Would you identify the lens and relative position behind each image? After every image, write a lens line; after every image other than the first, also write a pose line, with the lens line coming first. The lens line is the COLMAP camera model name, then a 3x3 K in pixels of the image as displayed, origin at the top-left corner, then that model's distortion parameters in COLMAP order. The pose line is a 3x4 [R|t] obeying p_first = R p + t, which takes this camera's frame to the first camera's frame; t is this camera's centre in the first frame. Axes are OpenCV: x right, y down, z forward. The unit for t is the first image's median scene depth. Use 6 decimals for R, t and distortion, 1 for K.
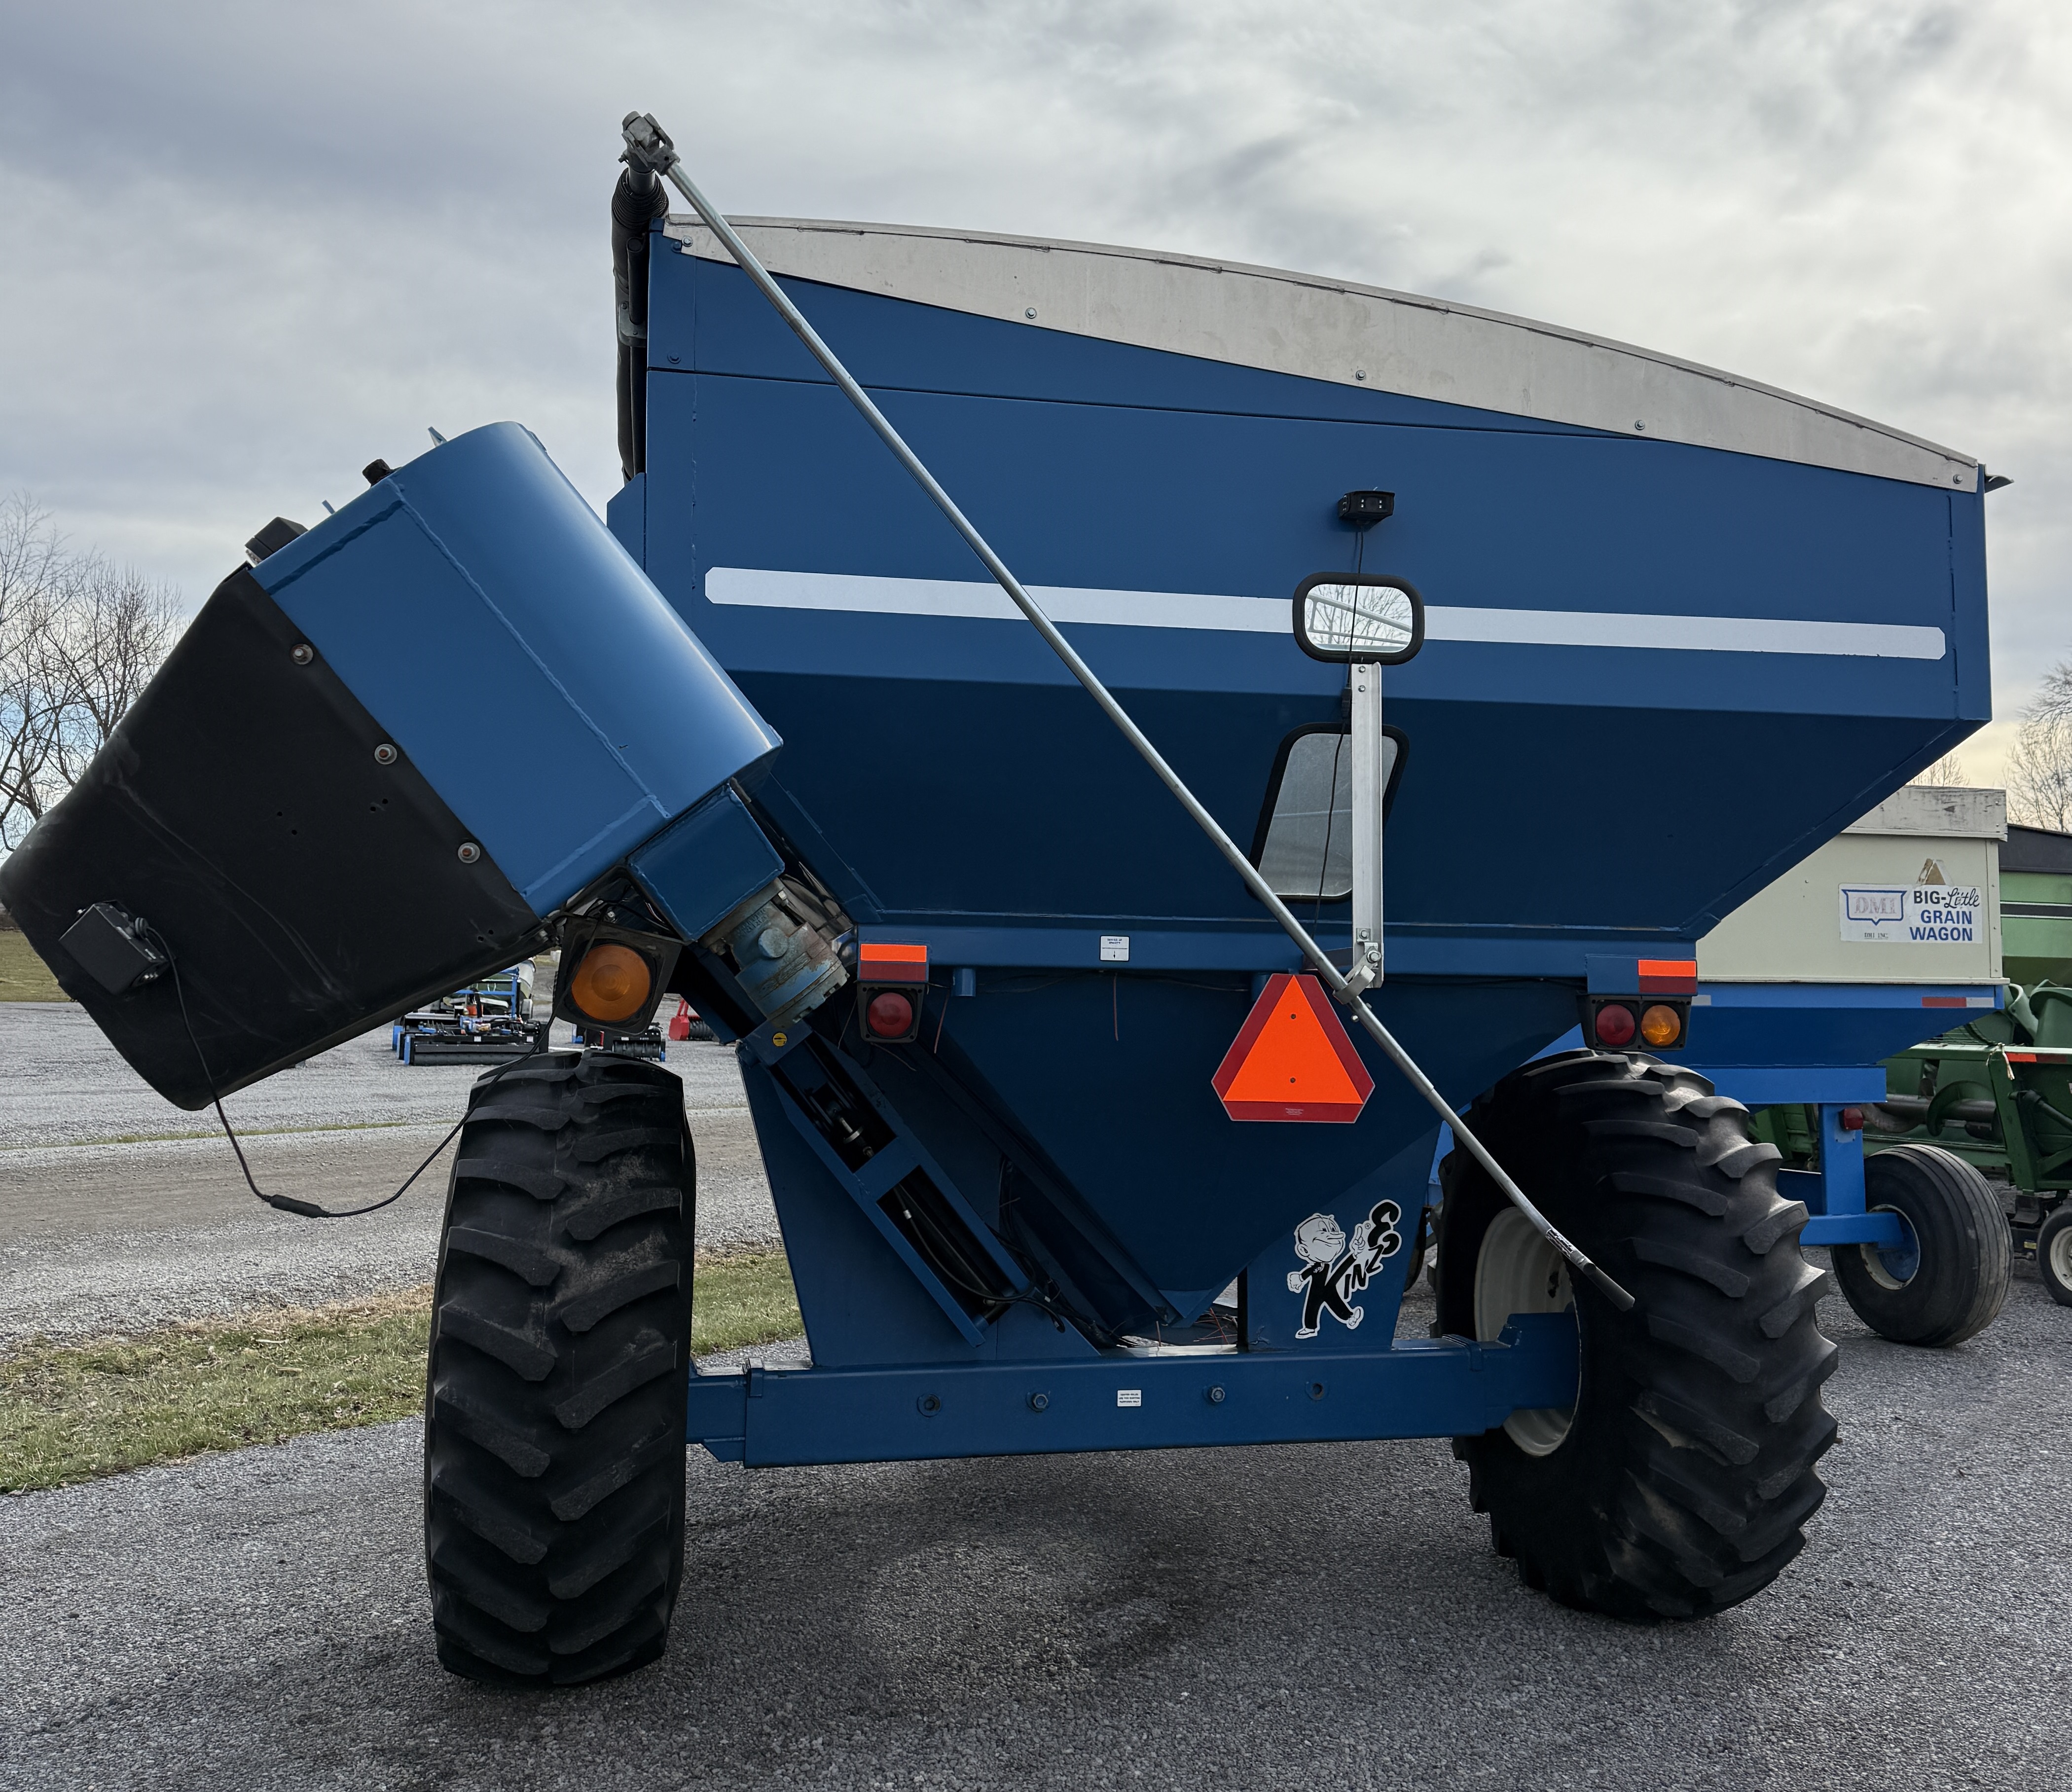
lens RADIAL K [[2058.3, 0, 1083.4], [0, 2058.3, 830.4], [0, 0, 1]] dist [0.149291, -0.013326]
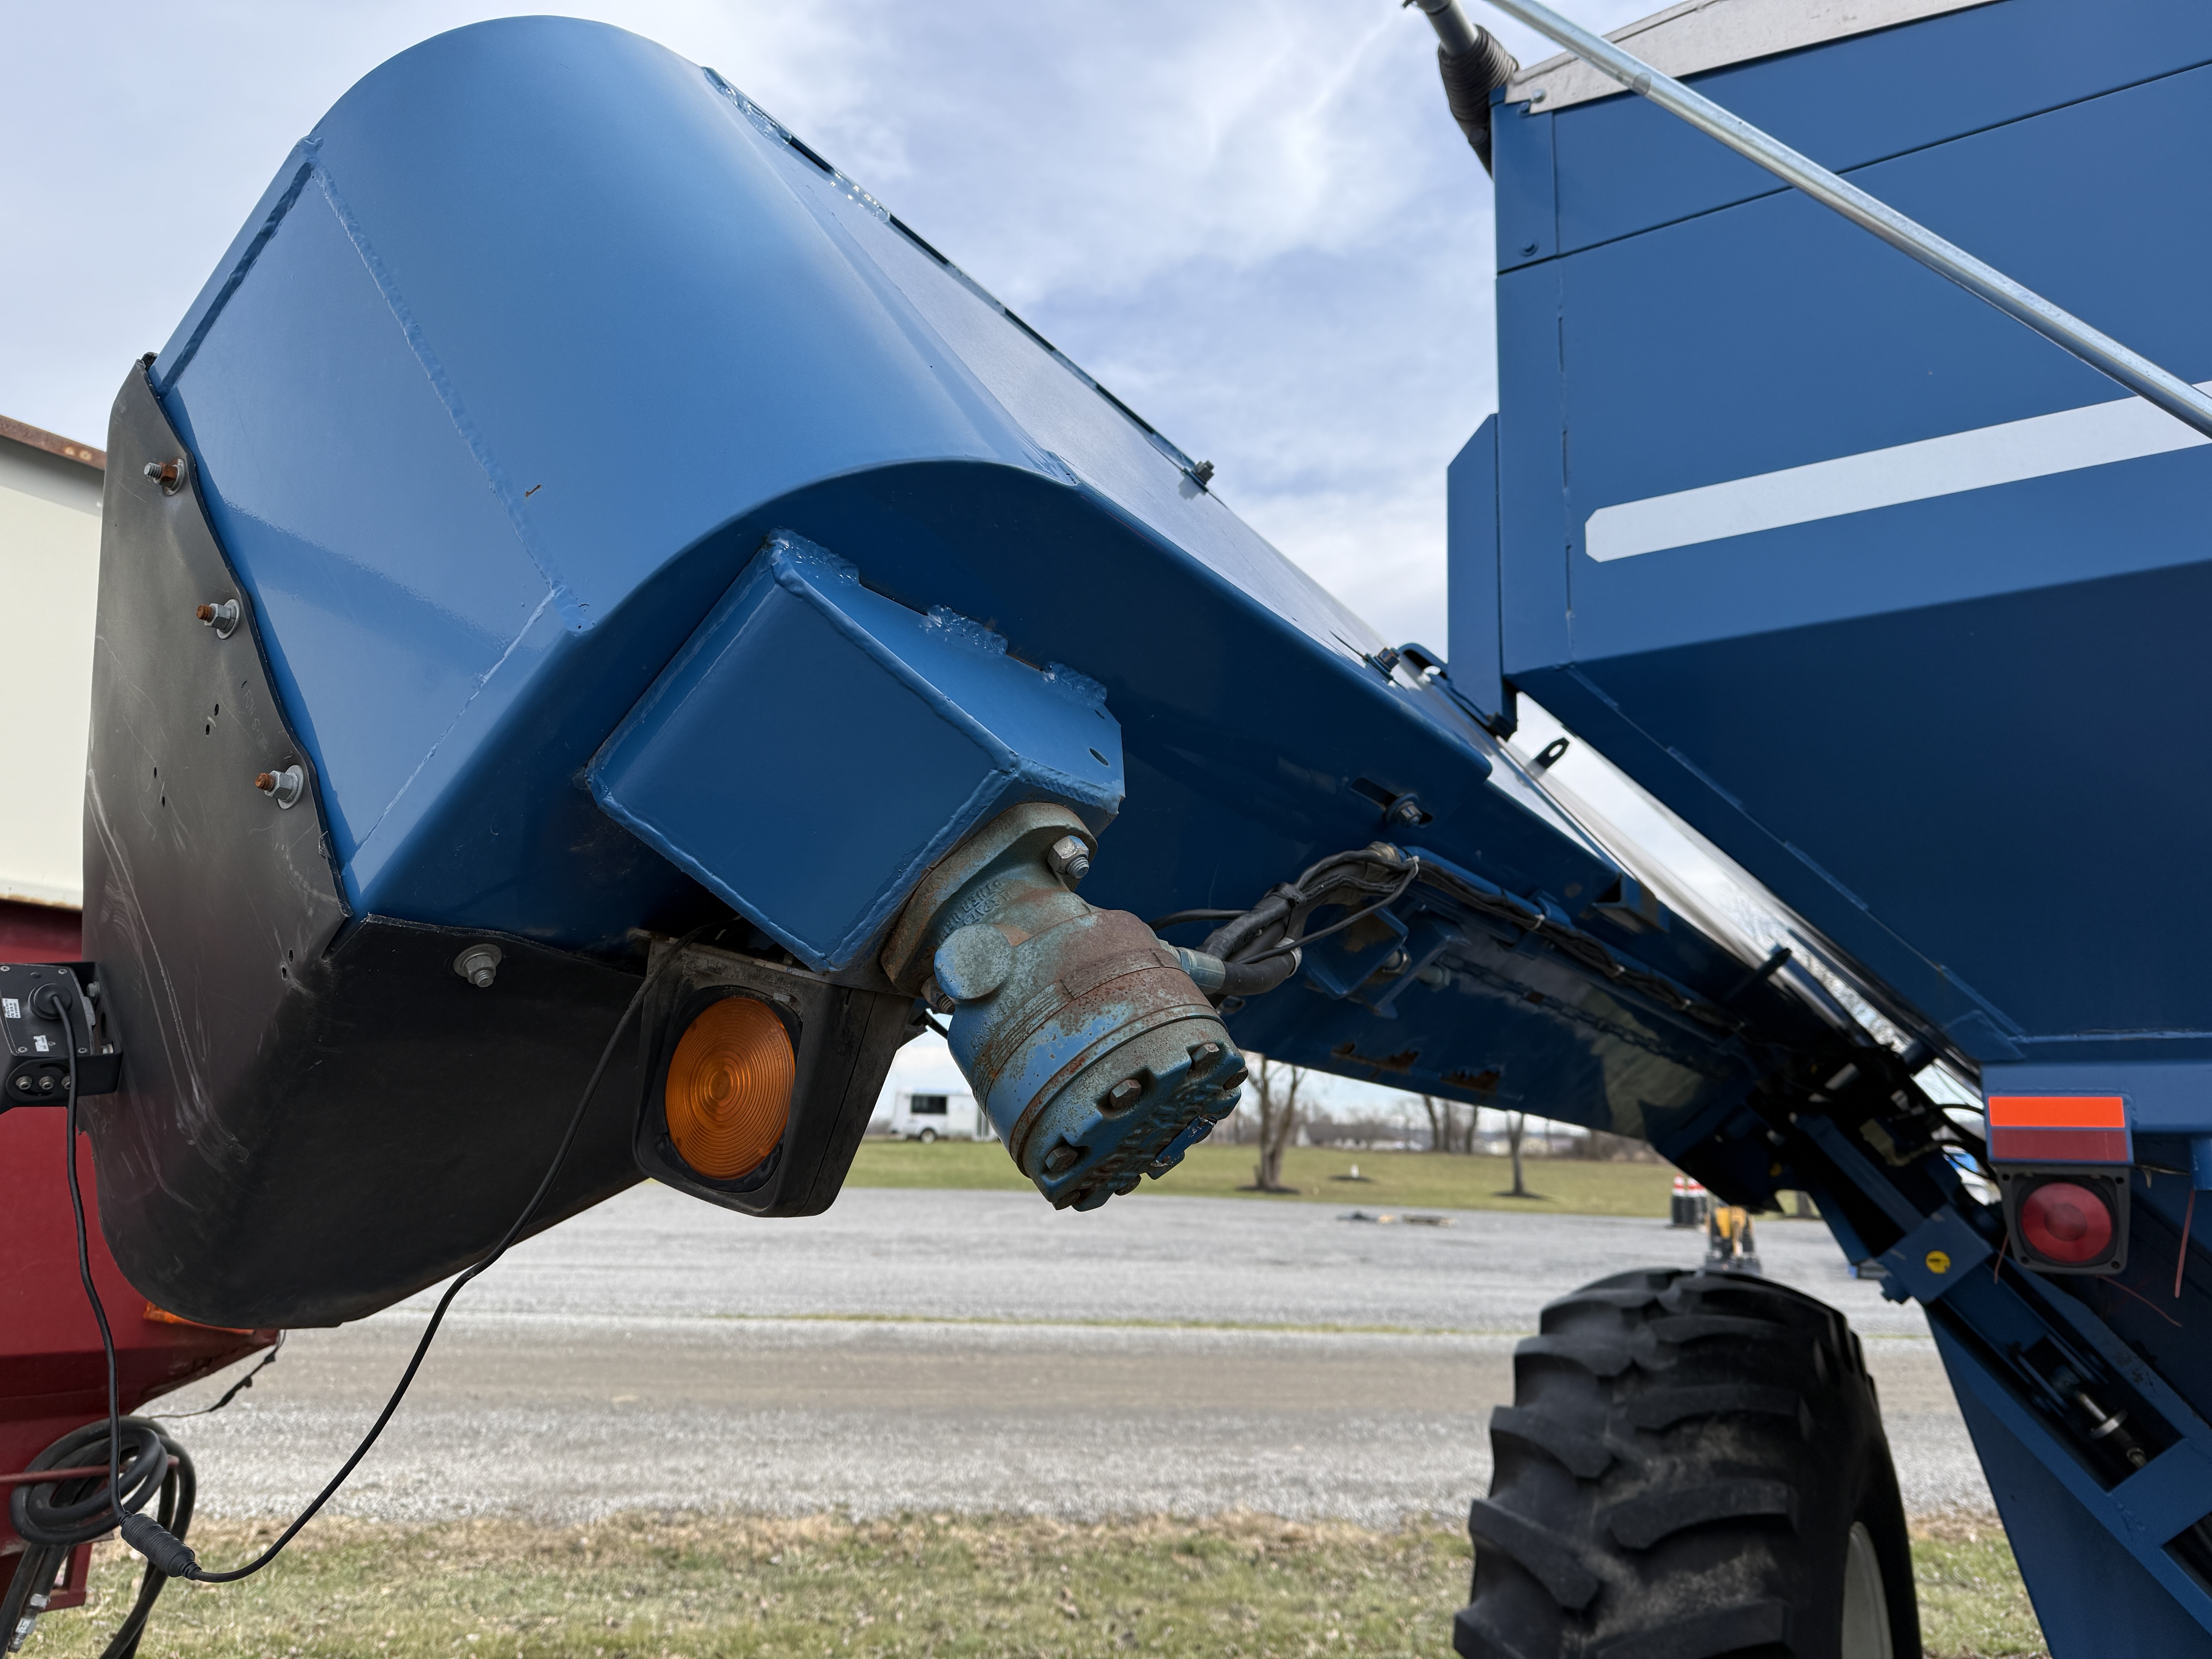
lens RADIAL K [[1646.1, 0, 1106.0], [0, 1646.1, 829.5], [0, 0, 1]] dist [0.011732, 0.004352]
pose [[0.719818, -0.143785, -0.679108, 0.038997], [0.038894, 0.985130, -0.167352, 0.045955], [0.693072, 0.094050, 0.714707, 0.453689]]
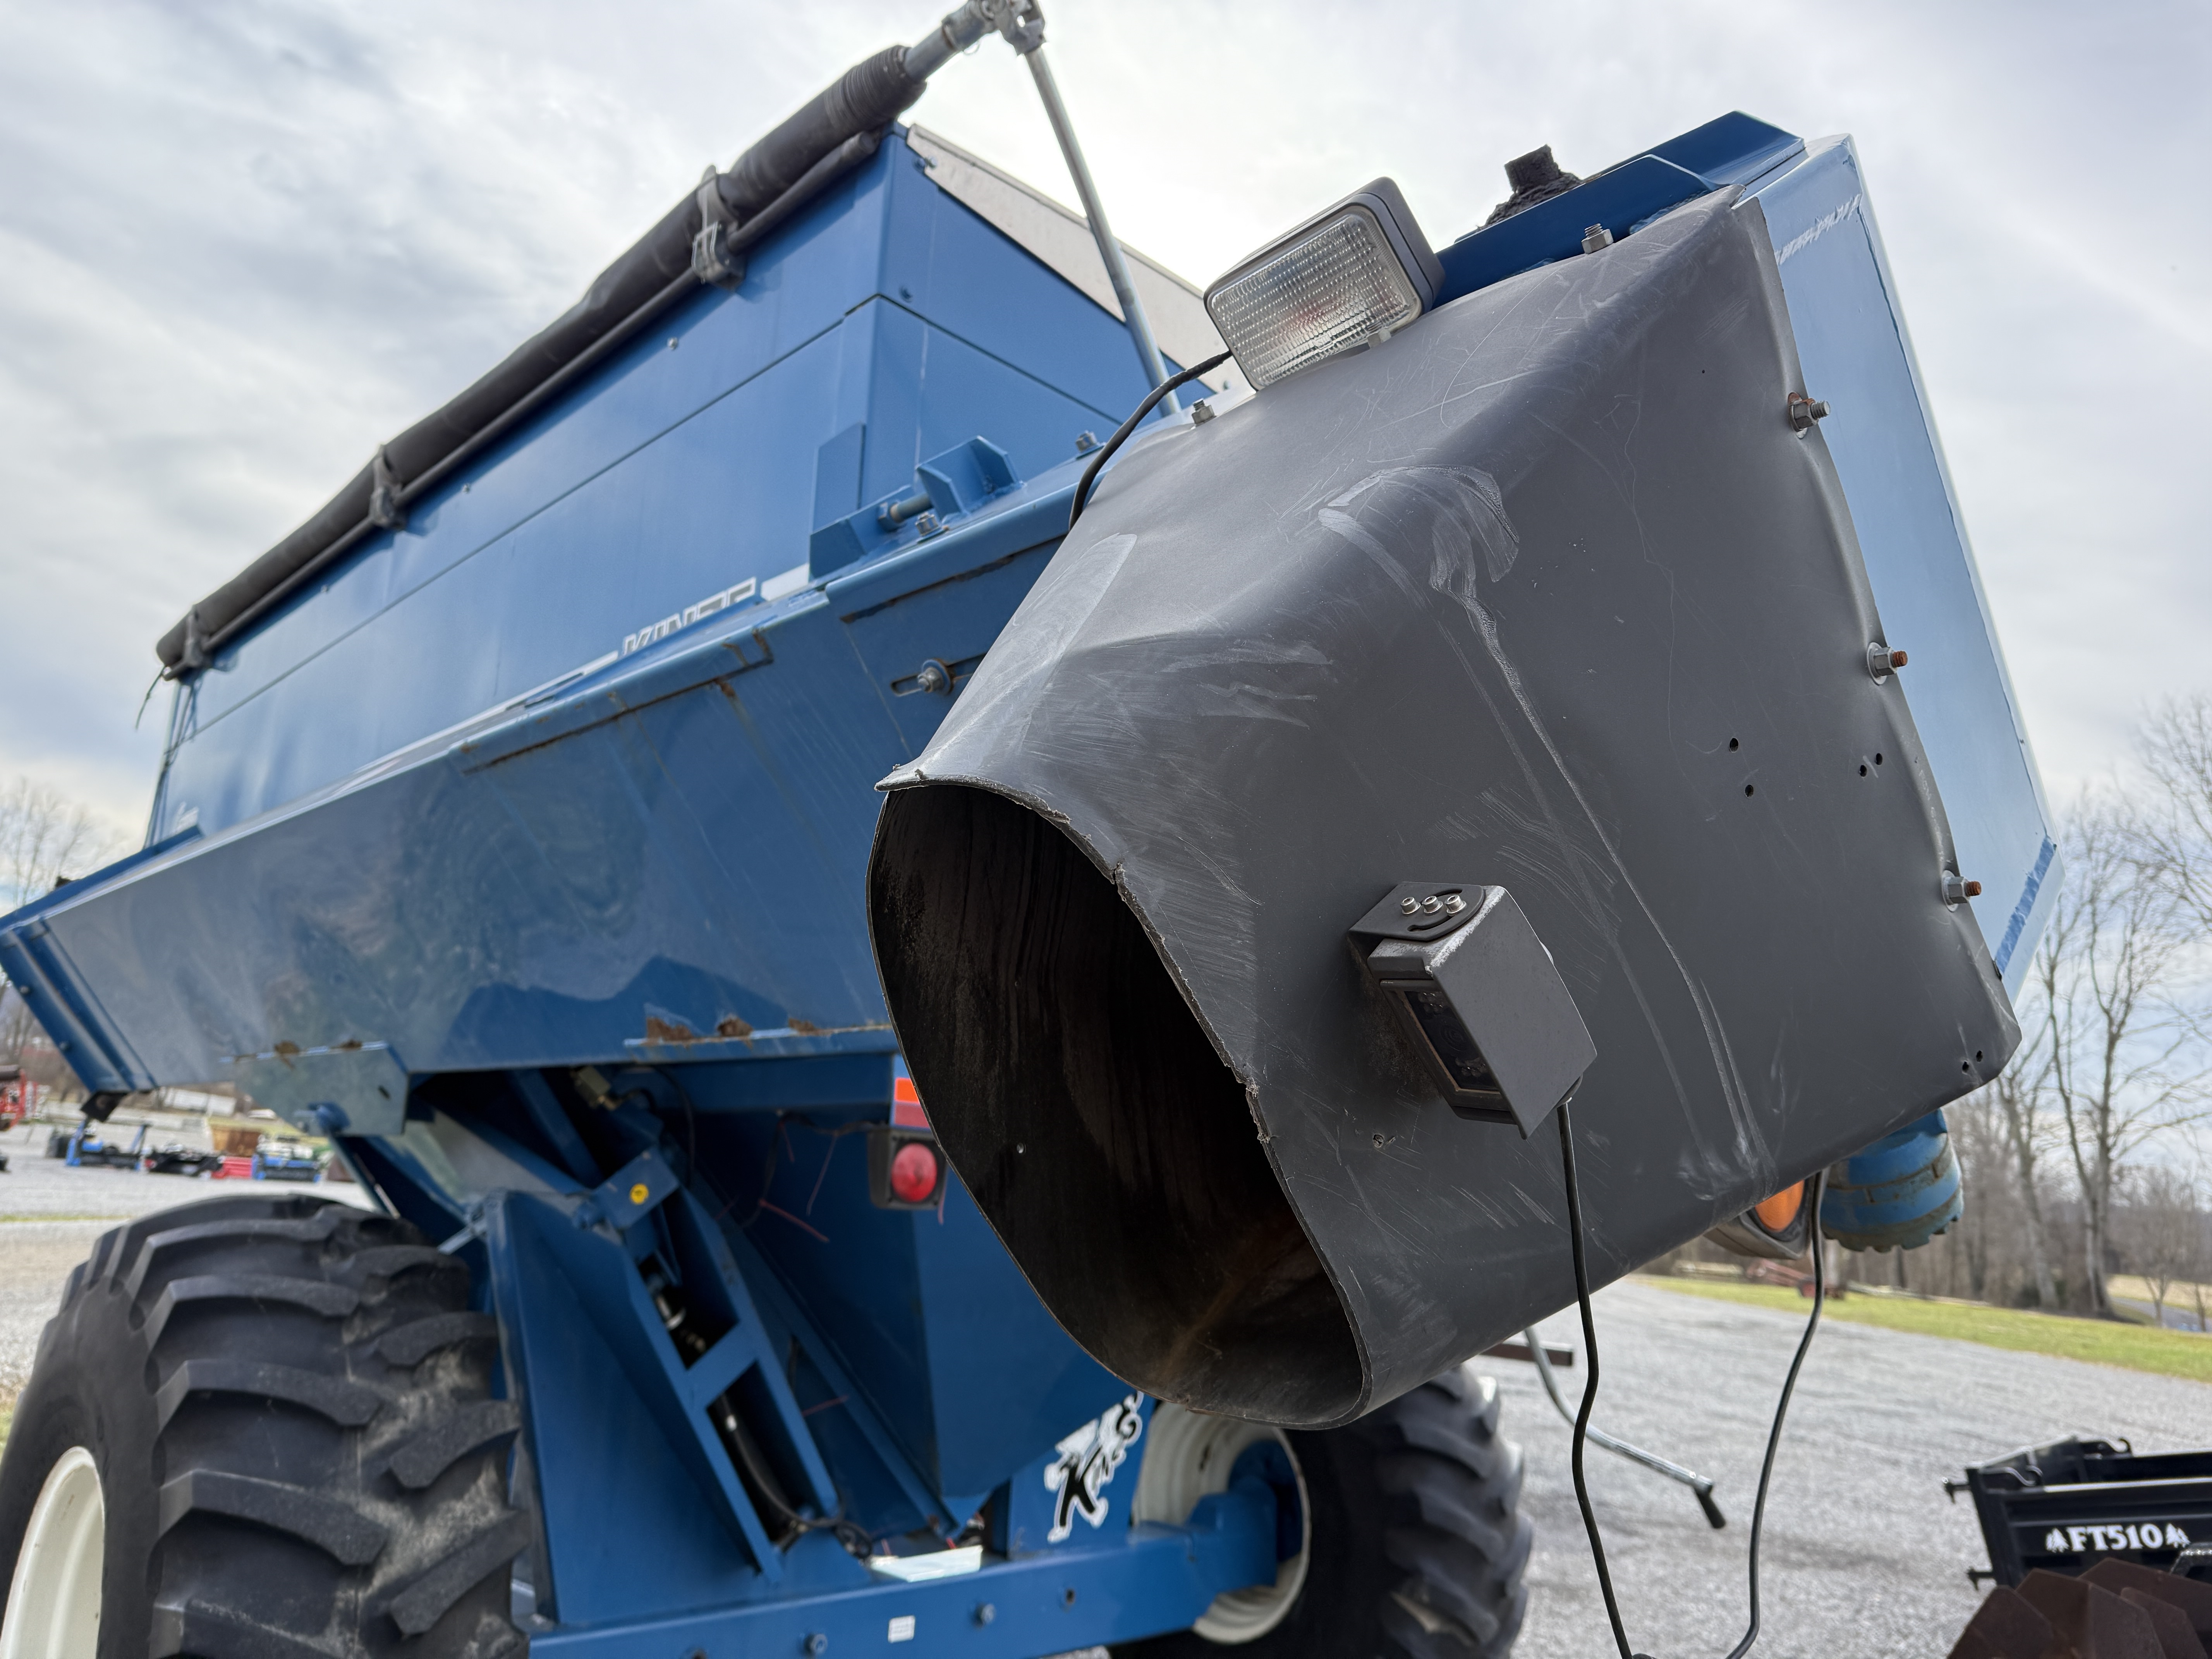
lens RADIAL K [[1646.1, 0, 1106.0], [0, 1646.1, 829.5], [0, 0, 1]] dist [0.011732, 0.004352]
pose [[0.848643, 0.154219, 0.505985, -0.343586], [-0.098178, 0.985858, -0.135814, 0.036040], [-0.519774, 0.065581, 0.851783, 0.401885]]
